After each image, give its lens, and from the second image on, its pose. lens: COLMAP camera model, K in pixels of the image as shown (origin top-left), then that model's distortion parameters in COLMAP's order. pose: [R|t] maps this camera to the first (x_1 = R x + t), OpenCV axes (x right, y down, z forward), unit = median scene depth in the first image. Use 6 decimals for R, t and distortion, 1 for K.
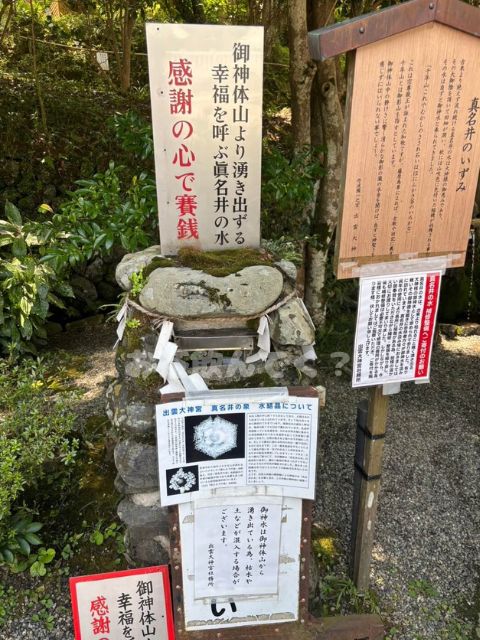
lens RADIAL K [[542.5, 0, 240.1], [0, 542.5, 320.5], [0, 0, 1]] dist [-0.000579, -0.004363]
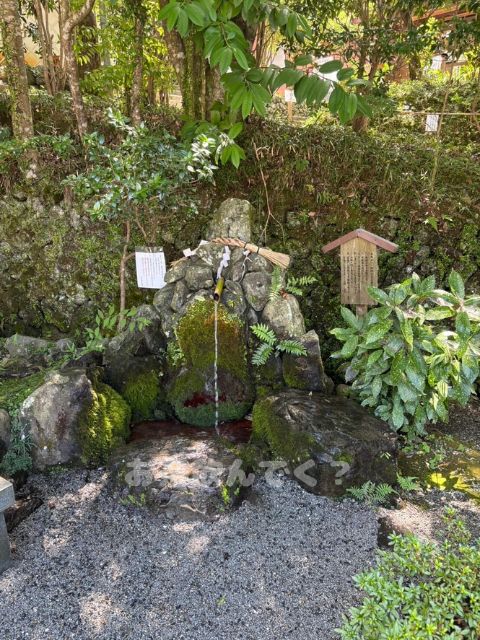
lens RADIAL K [[542.5, 0, 240.4], [0, 542.5, 319.4], [0, 0, 1]] dist [-0.000579, -0.004363]
pose [[0.855799, 0.130931, -0.500466, -0.140565], [-0.180744, 0.982148, -0.052126, -0.016243], [0.484706, 0.135065, 0.864186, 0.040353]]
